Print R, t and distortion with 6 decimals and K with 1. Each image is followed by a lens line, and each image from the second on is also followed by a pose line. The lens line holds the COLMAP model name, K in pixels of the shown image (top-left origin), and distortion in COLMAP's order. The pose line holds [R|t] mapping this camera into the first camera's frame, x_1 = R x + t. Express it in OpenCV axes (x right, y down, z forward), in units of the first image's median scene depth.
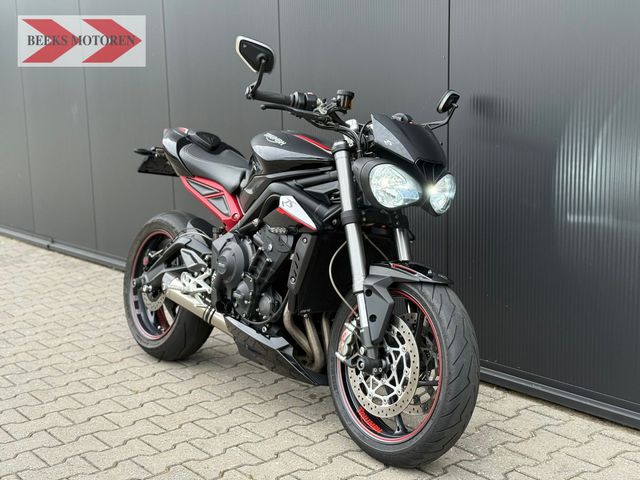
lens RADIAL K [[893.5, 0, 317.2], [0, 893.5, 223.6], [0, 0, 1]] dist [0.124750, 0.000000]
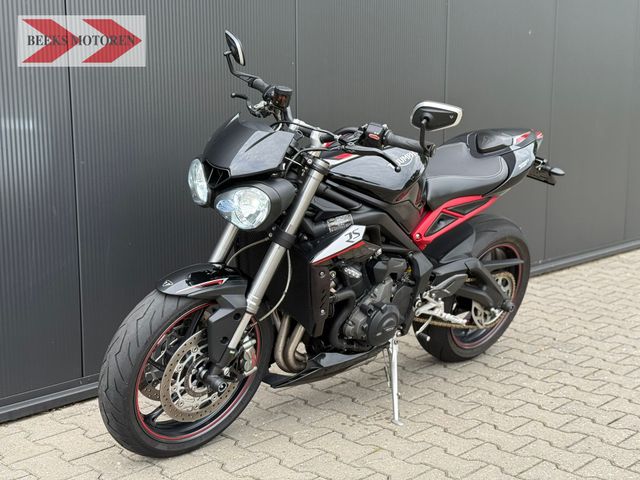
lens RADIAL K [[893.5, 0, 321.0], [0, 893.5, 240.9], [0, 0, 1]] dist [0.124750, 0.000000]
pose [[-0.147096, -0.133906, 0.980016, -1.084581], [0.143538, 0.977416, 0.155095, -0.148938], [-0.978652, 0.163483, -0.124553, 1.254549]]
